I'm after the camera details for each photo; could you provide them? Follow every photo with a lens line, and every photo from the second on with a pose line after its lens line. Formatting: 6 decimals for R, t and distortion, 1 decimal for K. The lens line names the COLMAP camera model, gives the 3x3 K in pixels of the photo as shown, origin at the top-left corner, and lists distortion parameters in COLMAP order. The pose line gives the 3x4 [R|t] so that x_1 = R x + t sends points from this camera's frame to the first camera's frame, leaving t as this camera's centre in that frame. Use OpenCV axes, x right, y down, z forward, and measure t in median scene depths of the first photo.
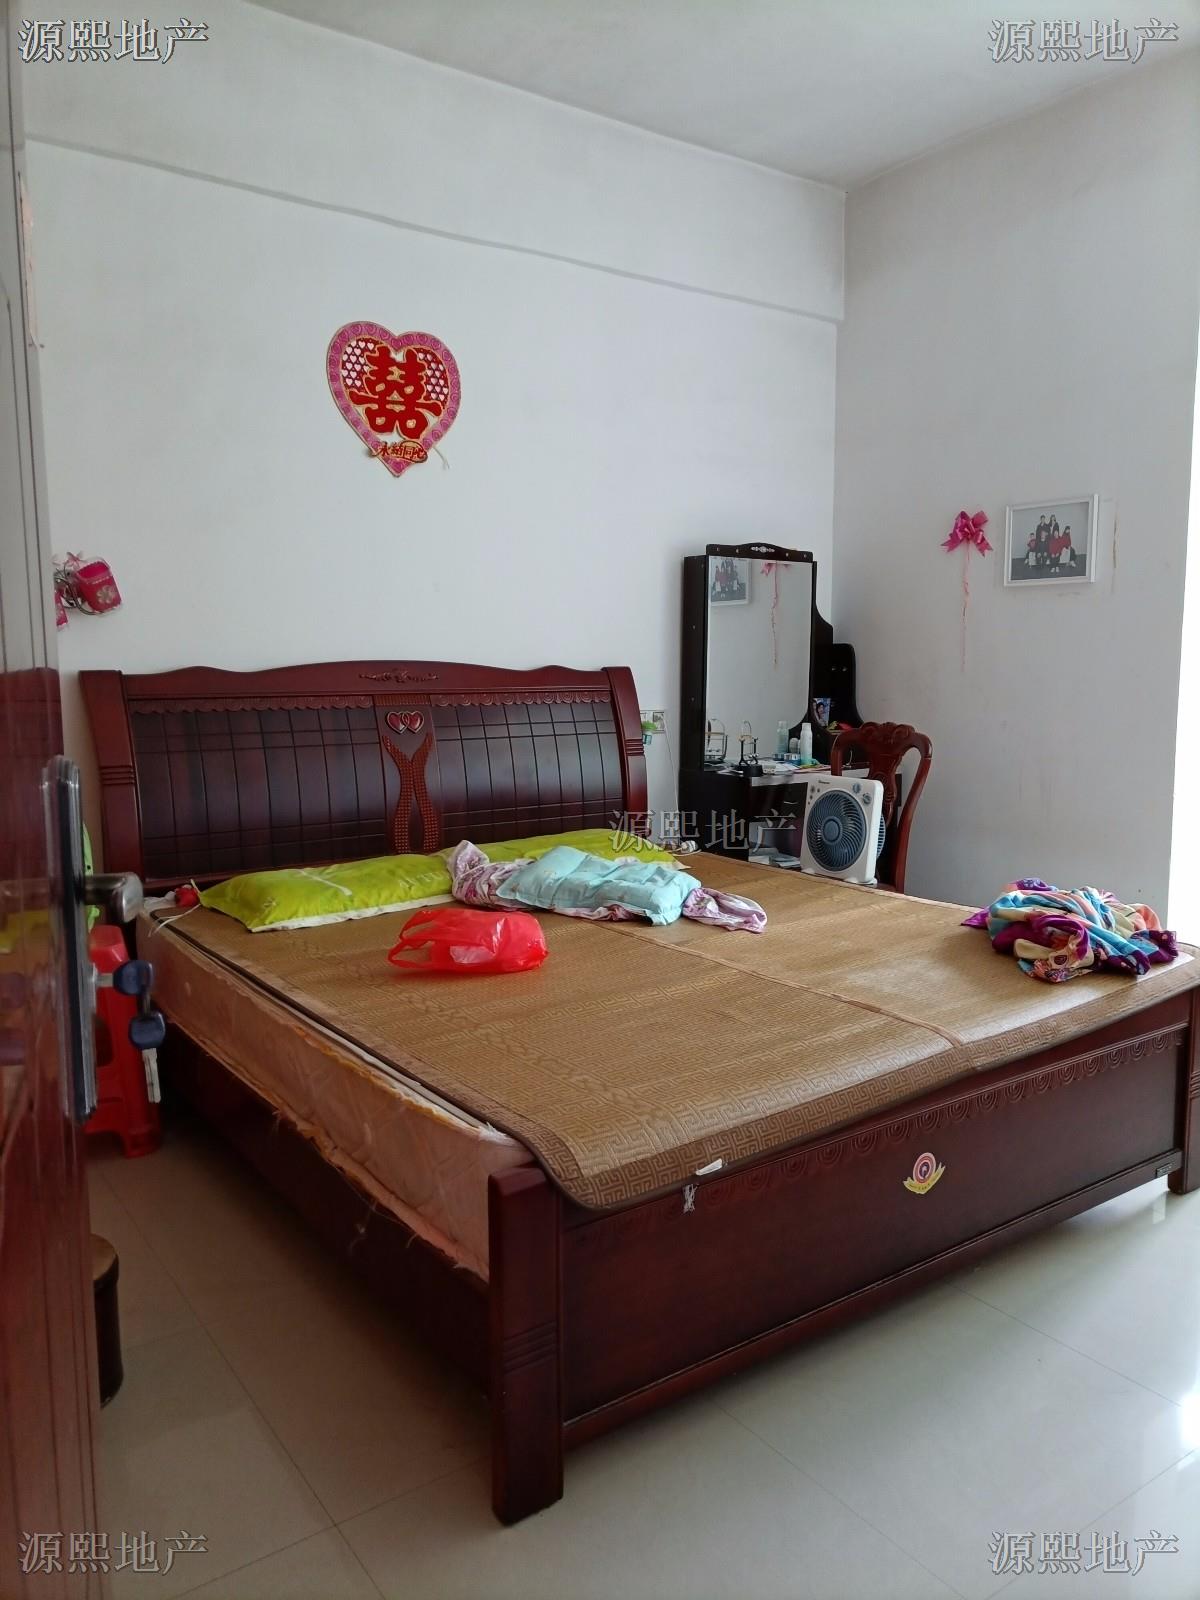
lens RADIAL K [[1194.6, 0, 596.4], [0, 1194.6, 800.4], [0, 0, 1]] dist [0.039658, -0.035891]
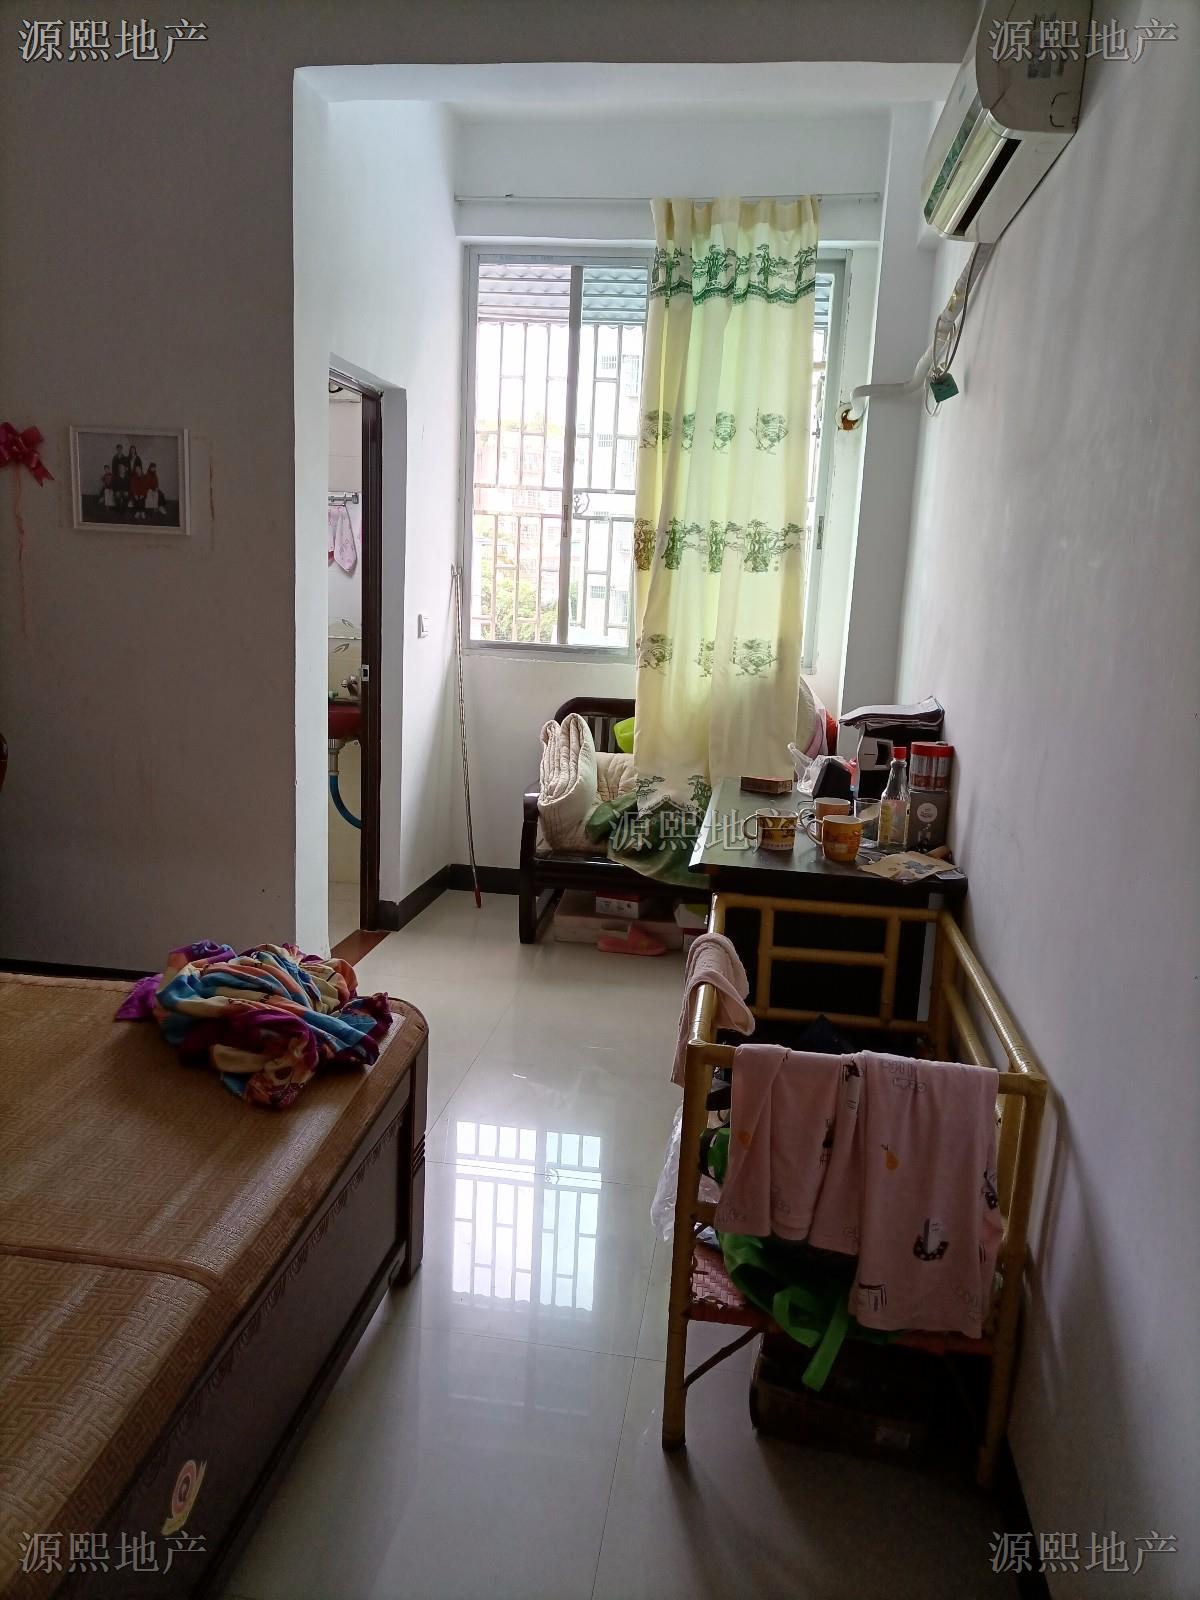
lens RADIAL K [[1194.6, 0, 601.2], [0, 1194.6, 800.0], [0, 0, 1]] dist [0.039658, -0.035891]
pose [[0.691202, -0.093163, 0.716632, -0.008141], [0.034363, 0.994771, 0.096177, -0.097612], [-0.721845, -0.041852, 0.690789, 0.292462]]
